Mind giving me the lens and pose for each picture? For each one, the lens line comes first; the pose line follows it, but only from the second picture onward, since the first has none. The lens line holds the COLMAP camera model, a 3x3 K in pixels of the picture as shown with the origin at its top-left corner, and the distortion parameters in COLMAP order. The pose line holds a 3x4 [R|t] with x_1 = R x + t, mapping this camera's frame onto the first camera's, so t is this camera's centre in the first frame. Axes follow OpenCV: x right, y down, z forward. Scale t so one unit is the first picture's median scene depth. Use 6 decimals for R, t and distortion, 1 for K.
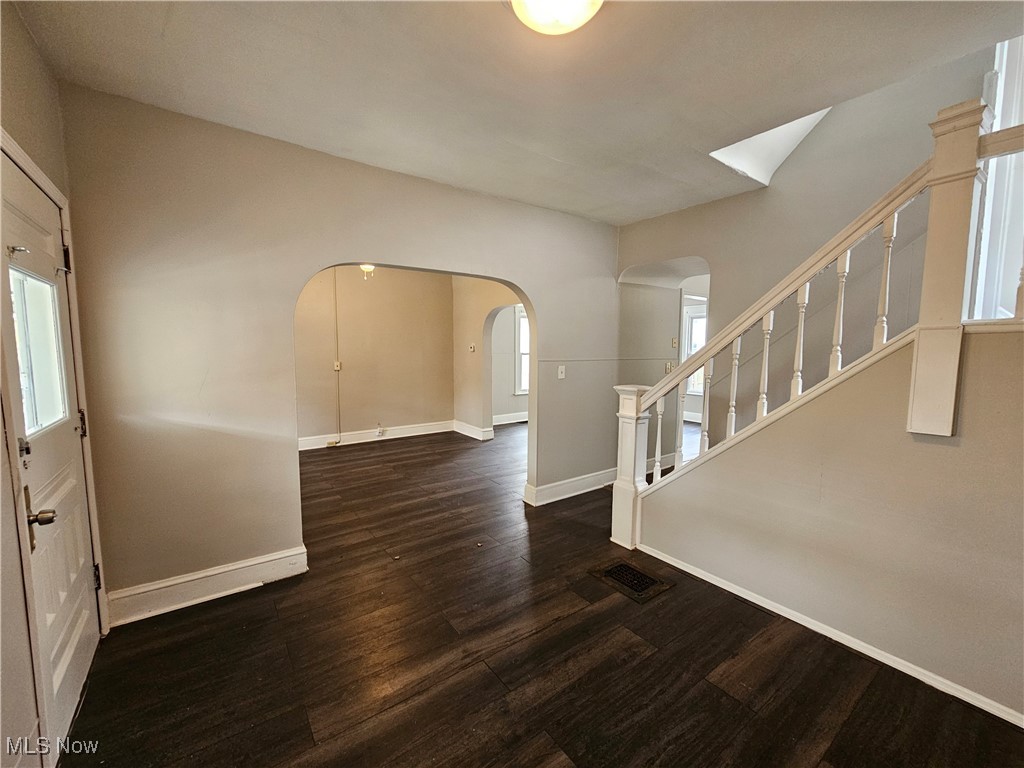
lens RADIAL K [[421.5, 0, 513.2], [0, 421.5, 386.8], [0, 0, 1]] dist [-0.000358, 0.000007]
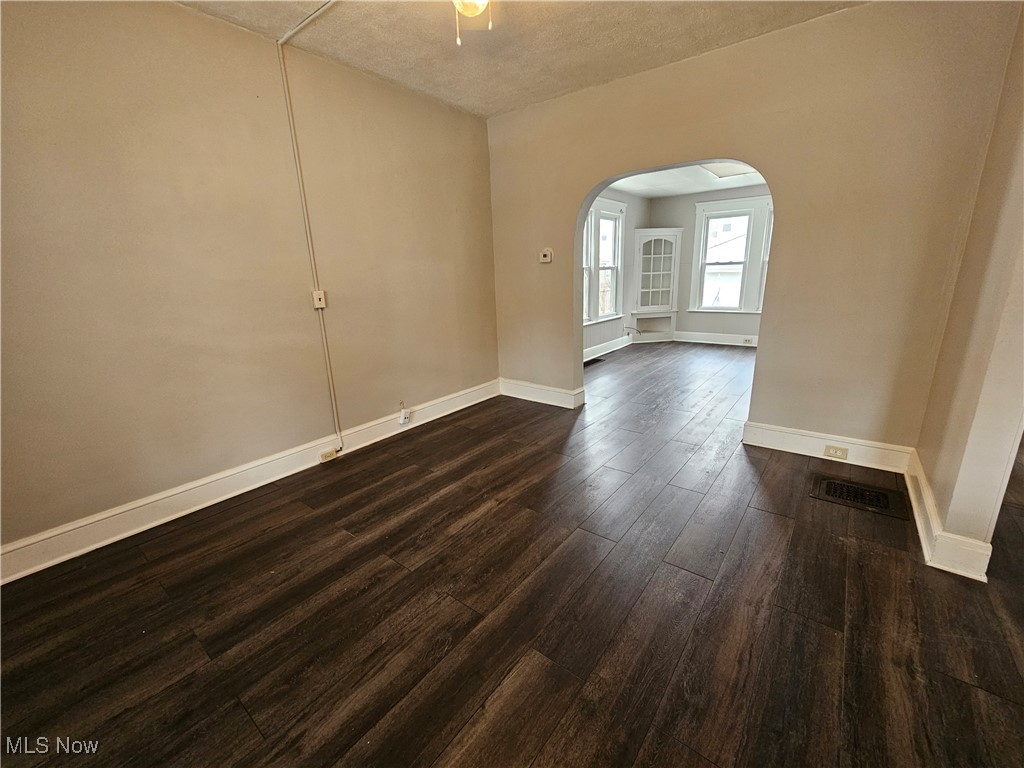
lens RADIAL K [[415.1, 0, 512.3], [0, 415.1, 389.7], [0, 0, 1]] dist [-0.002215, -0.000127]
pose [[0.960779, -0.108948, 0.255019, -0.319870], [0.062484, 0.980996, 0.183691, -0.020209], [-0.270185, -0.160551, 0.949328, 0.451158]]
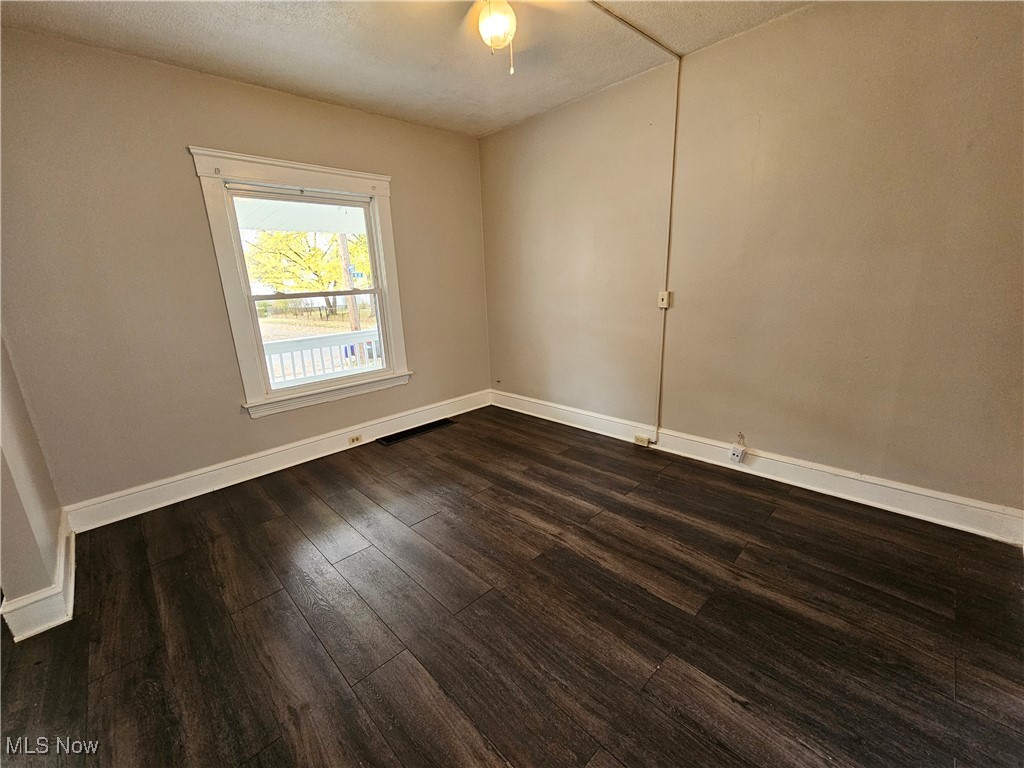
lens RADIAL K [[421.5, 0, 513.2], [0, 421.5, 386.8], [0, 0, 1]] dist [-0.000358, 0.000007]
pose [[0.151085, 0.235673, -0.960017, 0.058746], [-0.055740, 0.971651, 0.229756, -0.050393], [0.986948, 0.018799, 0.159939, 0.703530]]
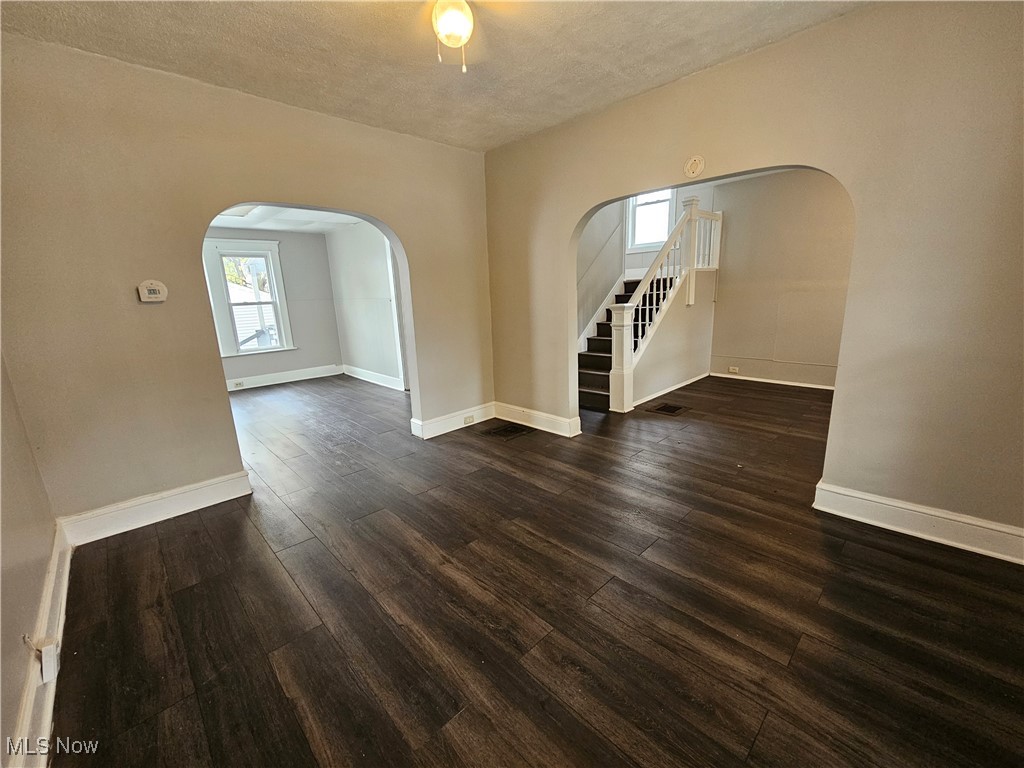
lens RADIAL K [[425.2, 0, 511.3], [0, 425.2, 389.1], [0, 0, 1]] dist [-0.001950, -0.000261]
pose [[-0.137926, -0.224545, 0.964653, -0.550258], [0.136799, 0.960308, 0.243093, -0.059009], [-0.980950, 0.165493, -0.101734, 0.759485]]
